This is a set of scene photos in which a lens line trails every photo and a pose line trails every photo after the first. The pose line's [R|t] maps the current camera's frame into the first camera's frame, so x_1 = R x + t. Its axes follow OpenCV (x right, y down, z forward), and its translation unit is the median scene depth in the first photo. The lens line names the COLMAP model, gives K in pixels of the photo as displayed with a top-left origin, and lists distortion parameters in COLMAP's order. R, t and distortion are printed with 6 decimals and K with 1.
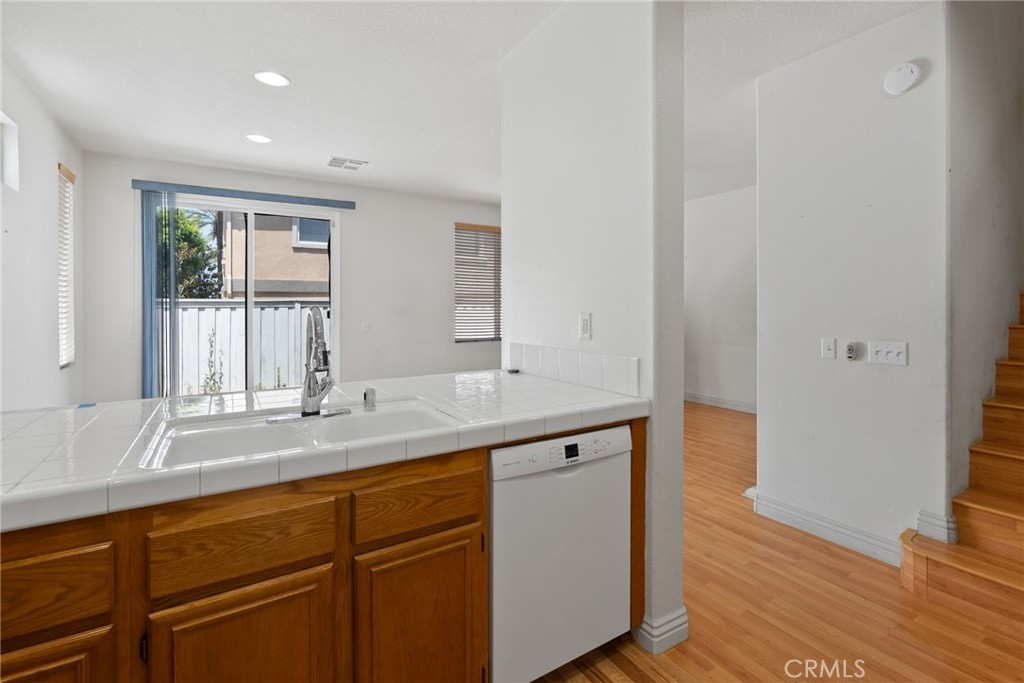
lens RADIAL K [[462.9, 0, 518.5], [0, 462.9, 310.4], [0, 0, 1]] dist [-0.002946, -0.000613]
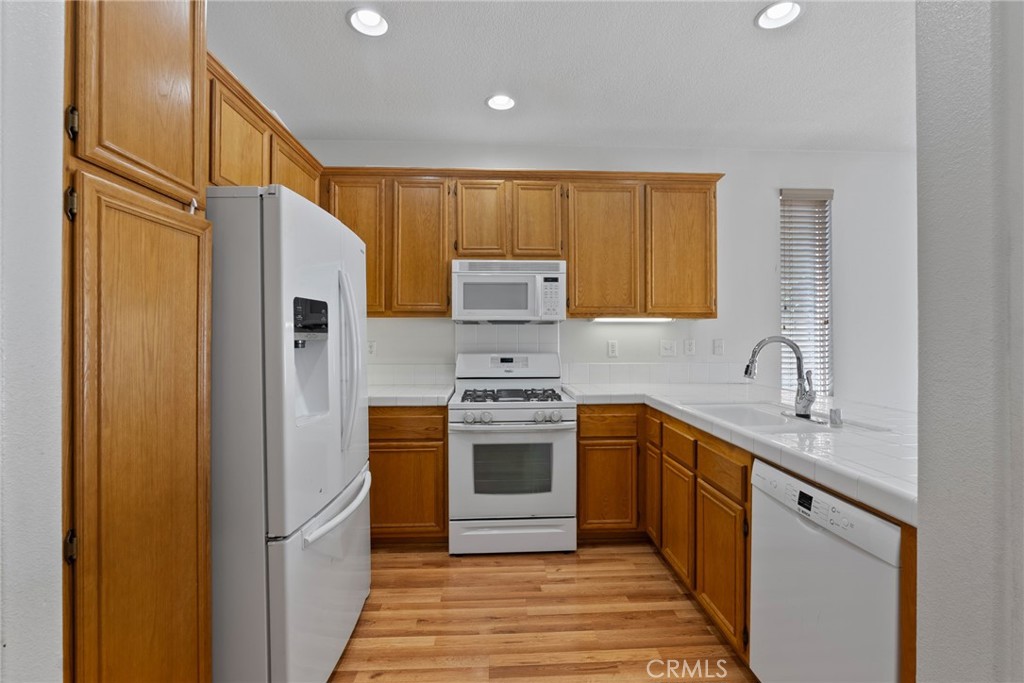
lens RADIAL K [[452.0, 0, 514.8], [0, 452.0, 337.5], [0, 0, 1]] dist [-0.004761, -0.000226]
pose [[-0.498536, 0.003199, -0.866863, 0.419465], [-0.003622, 0.999977, 0.005773, -0.003176], [0.866862, 0.006018, -0.498513, 0.351571]]
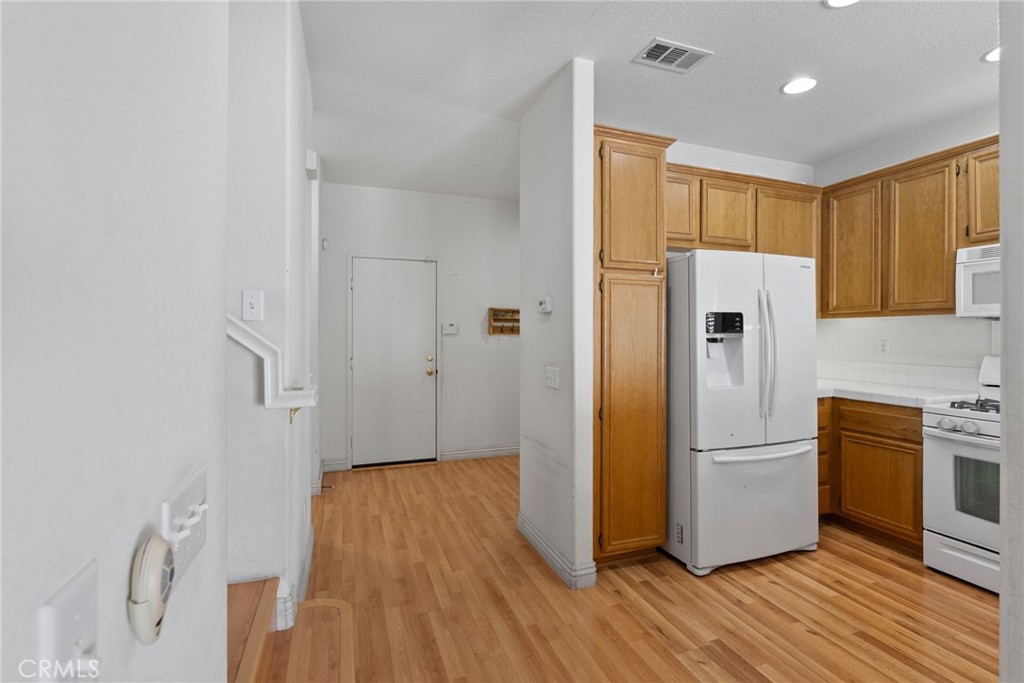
lens RADIAL K [[465.3, 0, 517.9], [0, 465.3, 335.9], [0, 0, 1]] dist [-0.000997, 0.000292]
pose [[-0.977922, 0.000101, 0.208972, 0.316606], [0.001804, 0.999967, 0.007963, -0.006096], [-0.208964, 0.008164, -0.977889, 0.675808]]
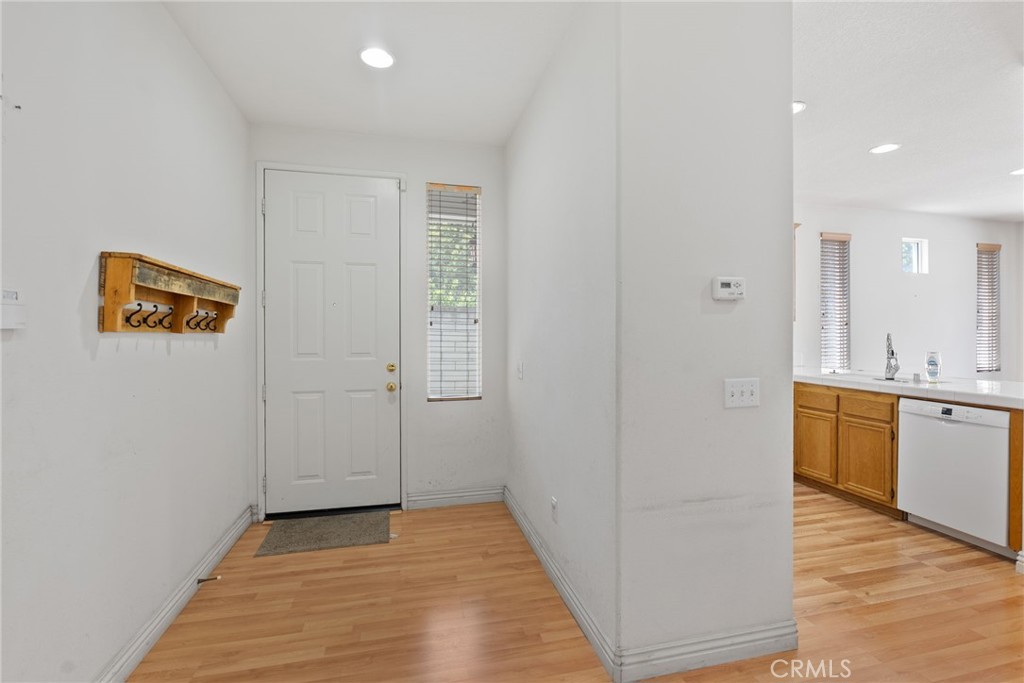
lens RADIAL K [[465.3, 0, 517.9], [0, 465.3, 335.9], [0, 0, 1]] dist [-0.000997, 0.000292]
pose [[-0.312744, 0.006155, -0.949817, 0.896719], [-0.005467, 0.999951, 0.008281, -0.001417], [0.949822, 0.007782, -0.312695, -0.018651]]
